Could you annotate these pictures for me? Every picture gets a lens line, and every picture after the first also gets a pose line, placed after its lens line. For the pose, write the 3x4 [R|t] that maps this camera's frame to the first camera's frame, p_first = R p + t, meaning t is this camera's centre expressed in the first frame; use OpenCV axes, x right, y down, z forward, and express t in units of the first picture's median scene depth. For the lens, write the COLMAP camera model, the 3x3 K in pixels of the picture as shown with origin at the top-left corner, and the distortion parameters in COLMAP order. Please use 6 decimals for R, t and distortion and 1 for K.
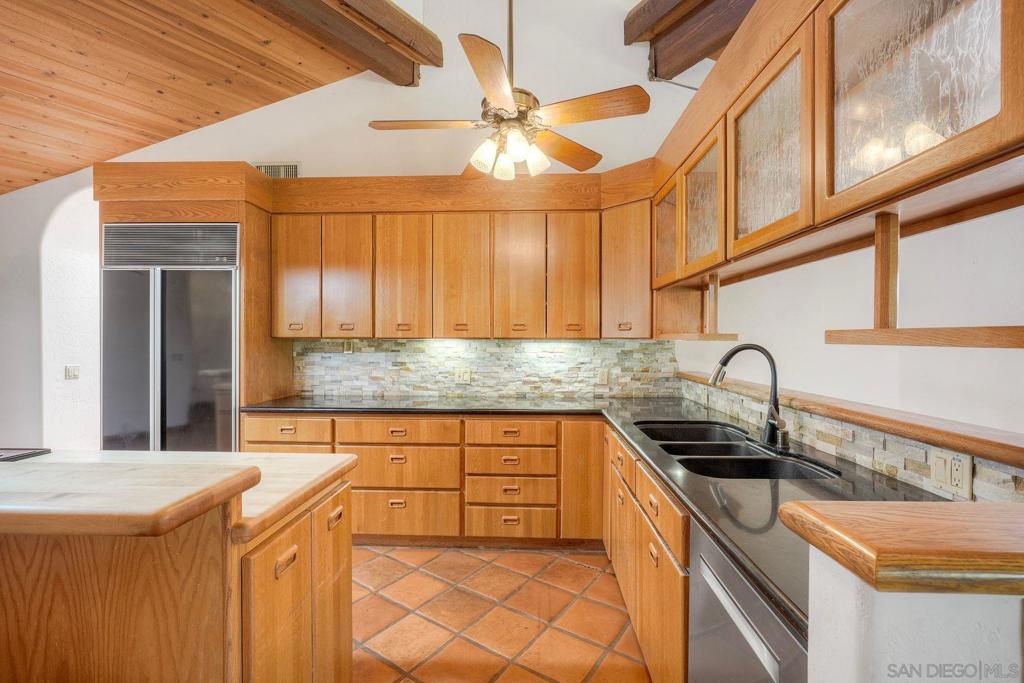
lens RADIAL K [[461.2, 0, 512.0], [0, 461.2, 341.5], [0, 0, 1]] dist [-0.003481, -0.000150]
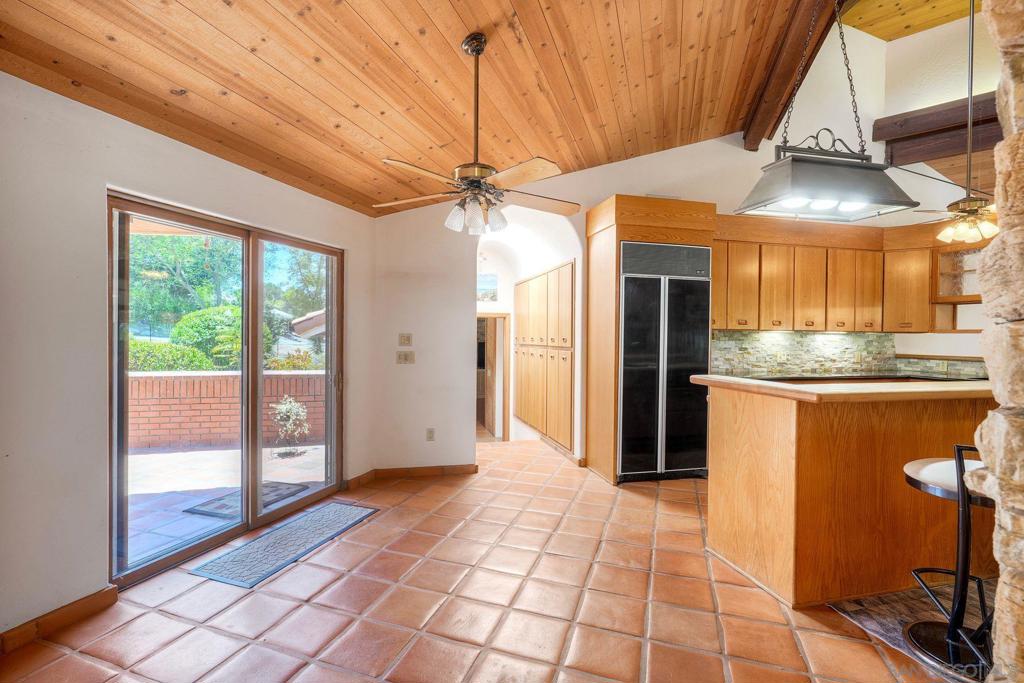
lens RADIAL K [[474.4, 0, 496.9], [0, 474.4, 342.9], [0, 0, 1]] dist [-0.000217, 0.000302]
pose [[0.960249, 0.004156, 0.279115, -1.407764], [-0.007798, 0.999898, 0.011937, 0.019146], [-0.279037, -0.013639, 0.960183, -0.182355]]
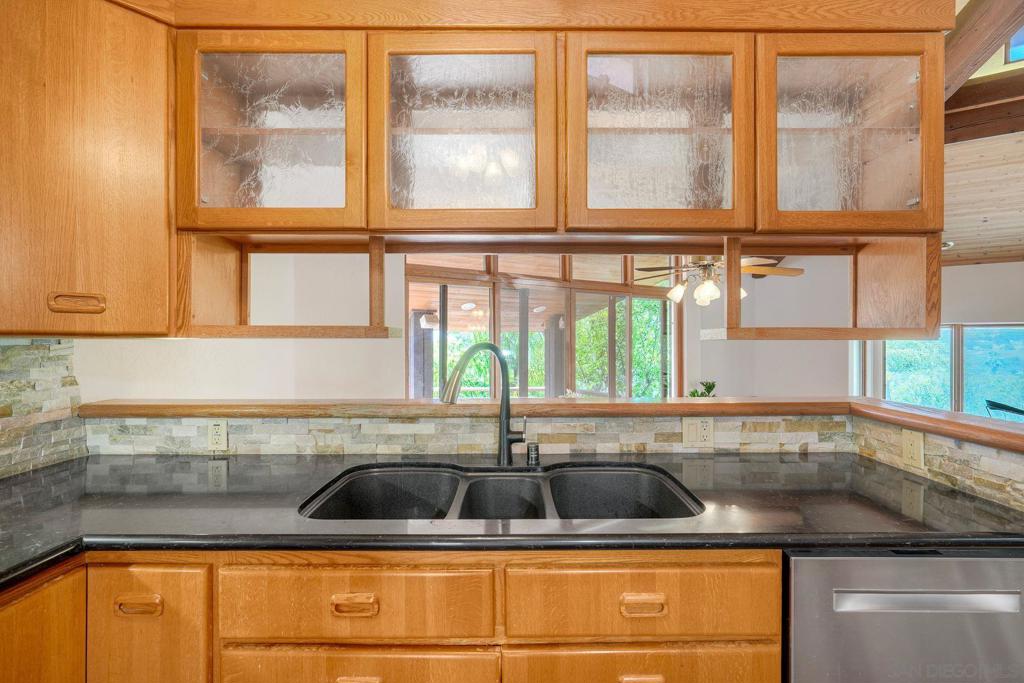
lens RADIAL K [[454.6, 0, 512.0], [0, 454.6, 341.5], [0, 0, 1]] dist [-0.000770, 0.000410]
pose [[-0.048167, -0.002382, 0.998836, -0.135400], [0.006120, 0.999978, 0.002680, 0.000856], [-0.998821, 0.006242, -0.048152, 0.570105]]
